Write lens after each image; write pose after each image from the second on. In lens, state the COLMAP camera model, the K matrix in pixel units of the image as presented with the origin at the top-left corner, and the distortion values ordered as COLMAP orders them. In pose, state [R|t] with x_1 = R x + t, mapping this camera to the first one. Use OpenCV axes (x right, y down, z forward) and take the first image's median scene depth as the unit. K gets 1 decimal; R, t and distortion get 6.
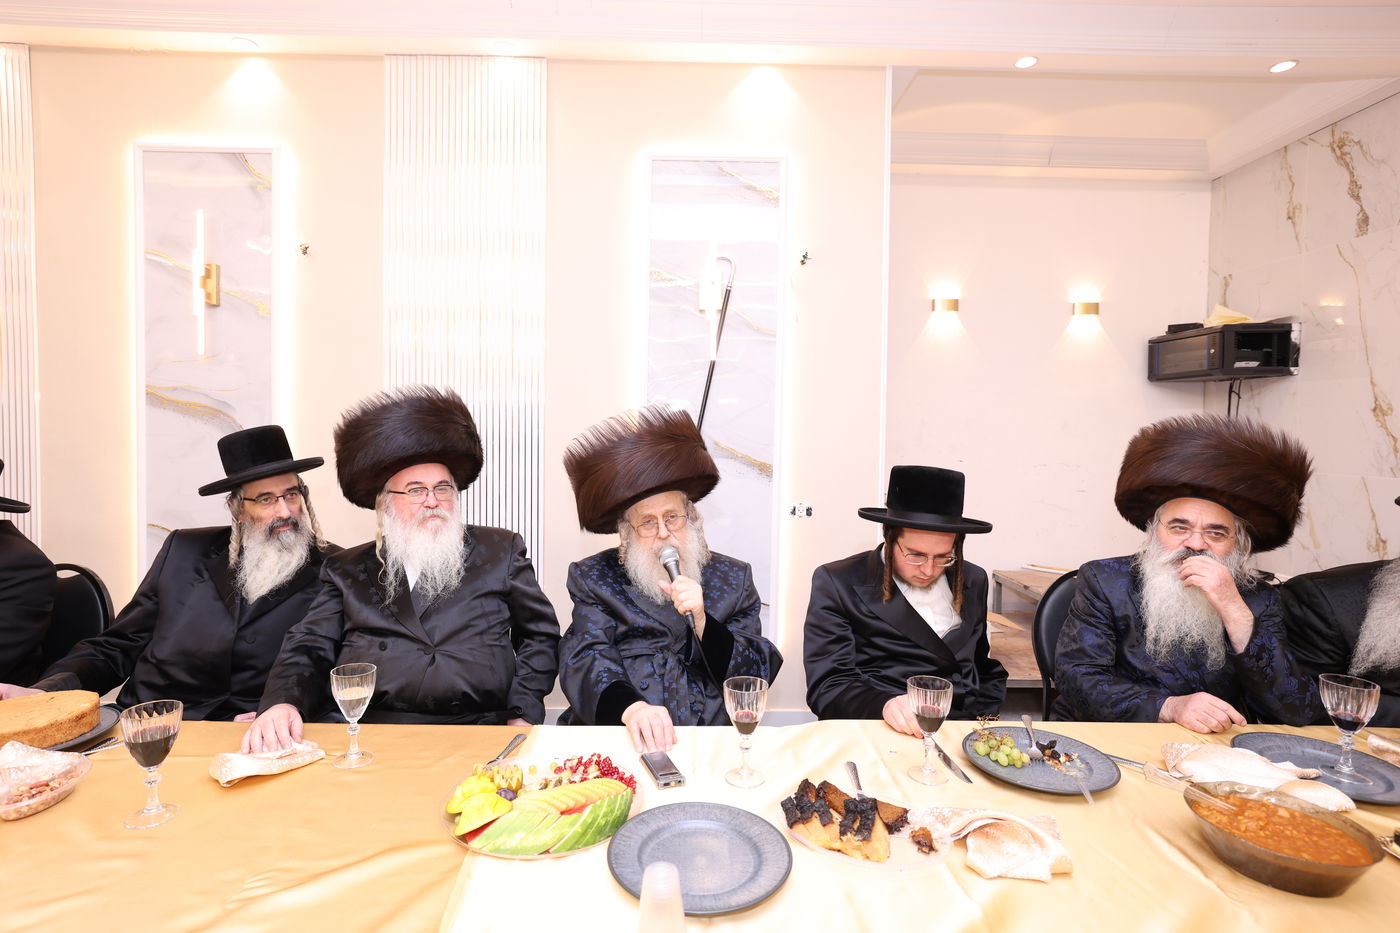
lens RADIAL K [[745.3, 0, 674.2], [0, 745.3, 447.4], [0, 0, 1]] dist [-0.012654, 0.015777]
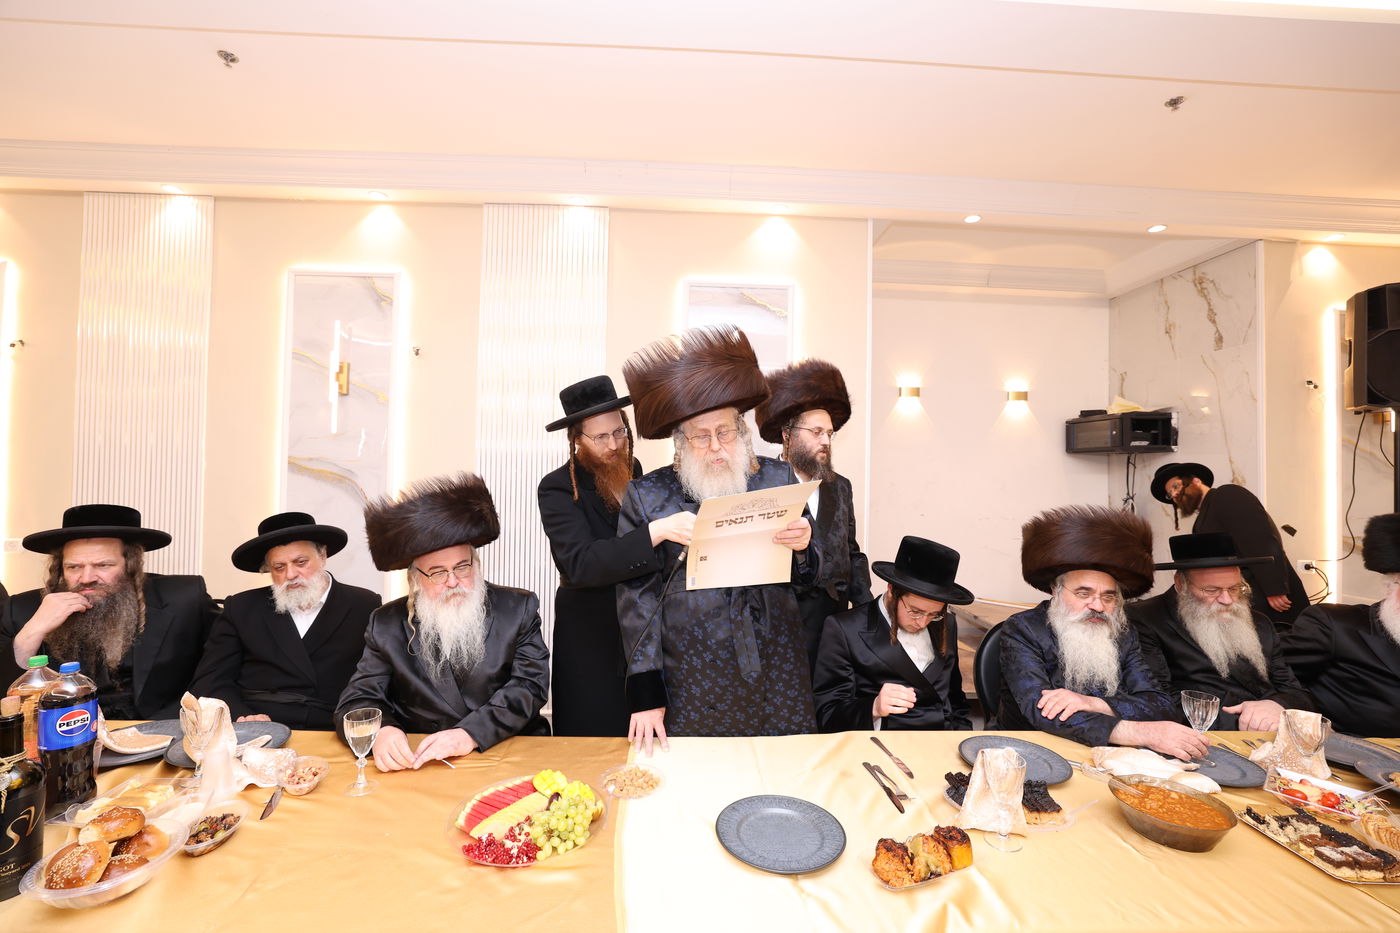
lens RADIAL K [[627.3, 0, 687.0], [0, 627.3, 455.9], [0, 0, 1]] dist [-0.029368, 0.009505]
pose [[0.999646, 0.008799, 0.025110, -0.058892], [-0.007513, 0.998678, -0.050853, -0.035784], [-0.025524, 0.050646, 0.998390, -0.071437]]
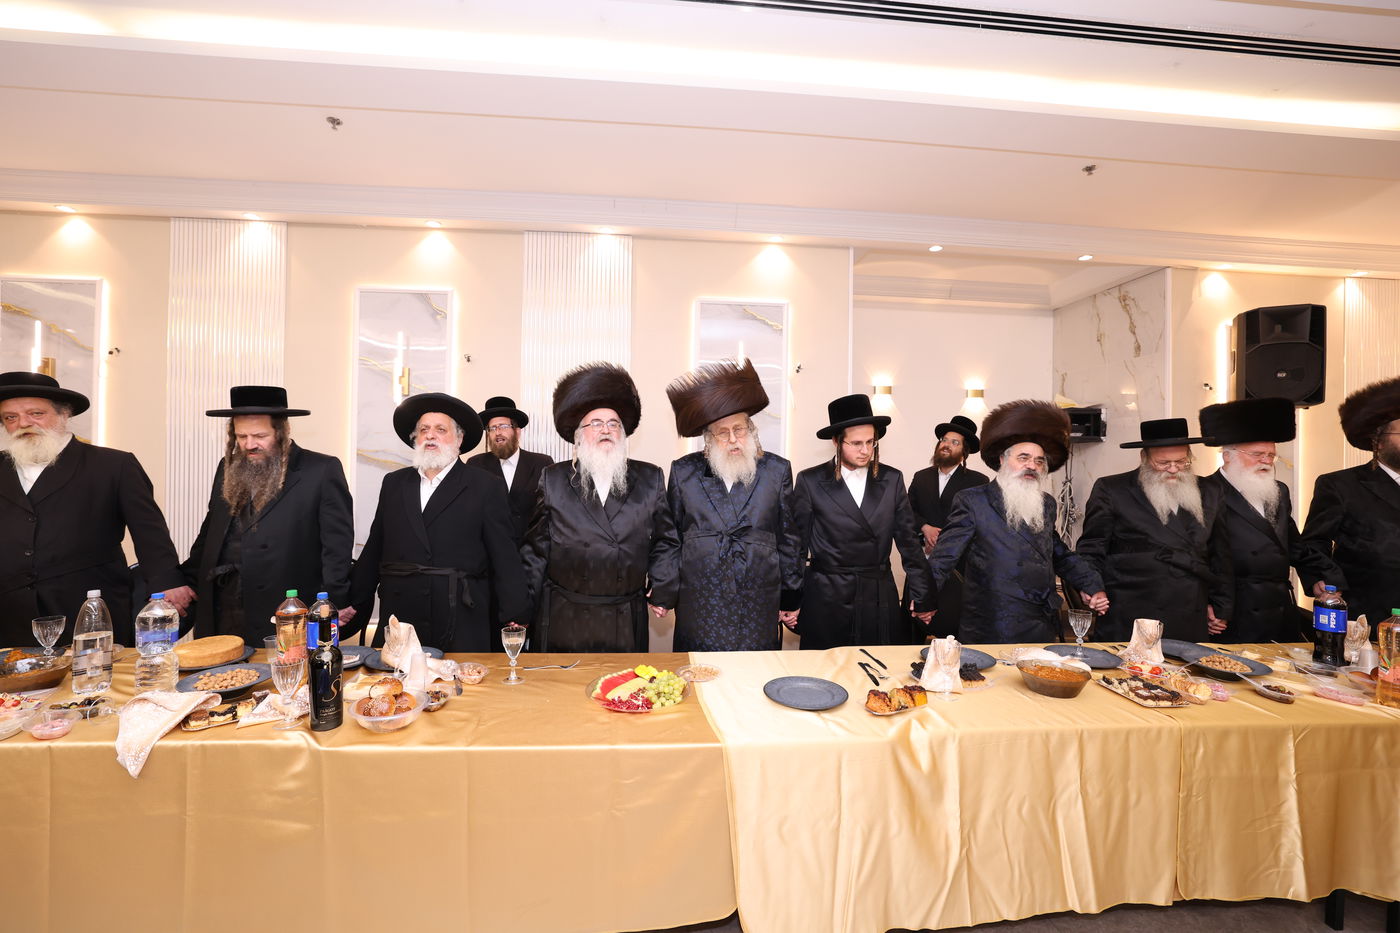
lens RADIAL K [[627.3, 0, 691.3], [0, 627.3, 455.8], [0, 0, 1]] dist [-0.029368, 0.009505]
pose [[0.997281, 0.003523, 0.073605, -0.143115], [-0.001022, 0.999422, -0.033985, -0.028886], [-0.073682, 0.033817, 0.996708, -0.272347]]
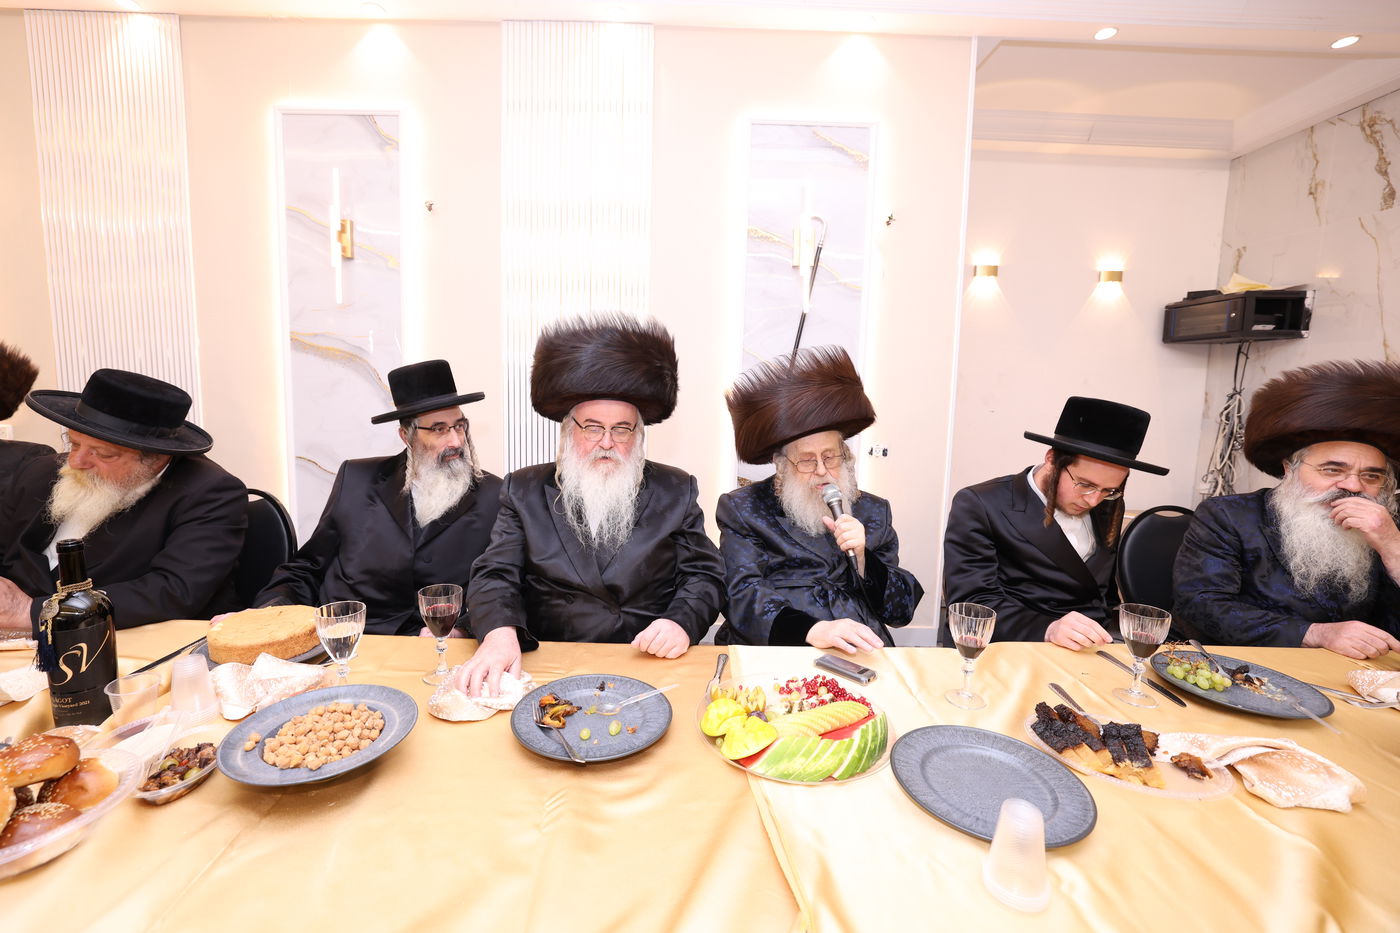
lens RADIAL K [[627.3, 0, 676.0], [0, 627.3, 452.4], [0, 0, 1]] dist [-0.029368, 0.009505]
pose [[0.999880, 0.012245, -0.009504, -0.124306], [-0.011476, 0.996955, 0.077133, 0.017859], [0.010420, -0.077014, 0.996976, 0.069934]]
